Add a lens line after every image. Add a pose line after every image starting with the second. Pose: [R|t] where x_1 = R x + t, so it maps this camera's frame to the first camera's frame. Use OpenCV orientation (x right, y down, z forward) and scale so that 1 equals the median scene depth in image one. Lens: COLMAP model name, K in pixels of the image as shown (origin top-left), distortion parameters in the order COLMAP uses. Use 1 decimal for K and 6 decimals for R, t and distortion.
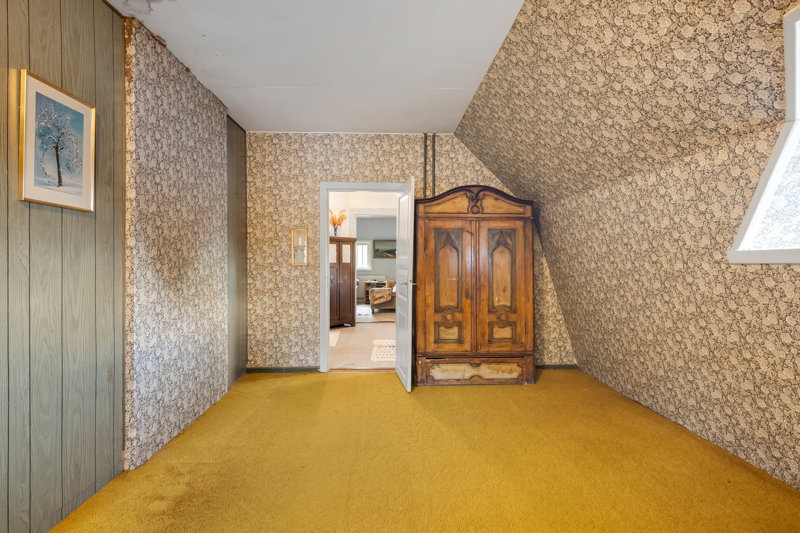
lens RADIAL K [[395.9, 0, 400.1], [0, 395.9, 263.3], [0, 0, 1]] dist [0.000003, 0.000027]
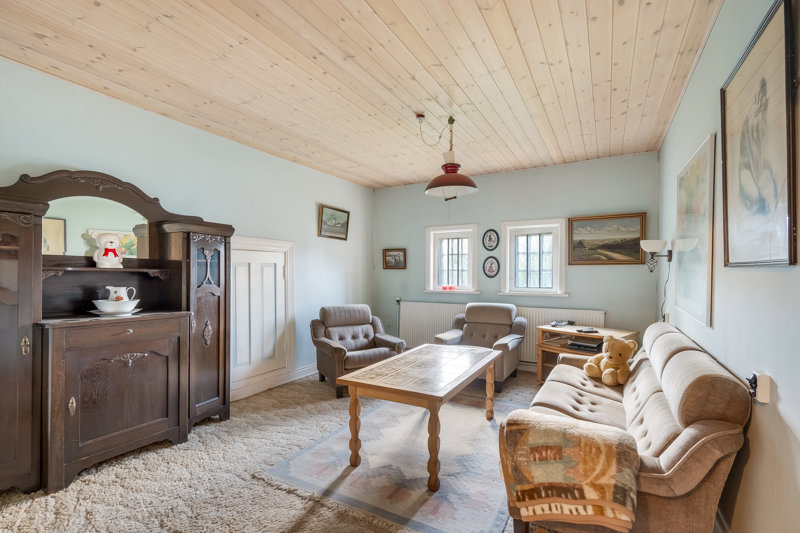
lens RADIAL K [[395.9, 0, 397.0], [0, 395.9, 270.5], [0, 0, 1]] dist [0.000003, 0.000027]
pose [[0.863060, -0.003211, -0.505091, -0.016868], [-0.002523, 0.999940, -0.010668, -0.003357], [0.505094, 0.010482, 0.863000, 0.587002]]
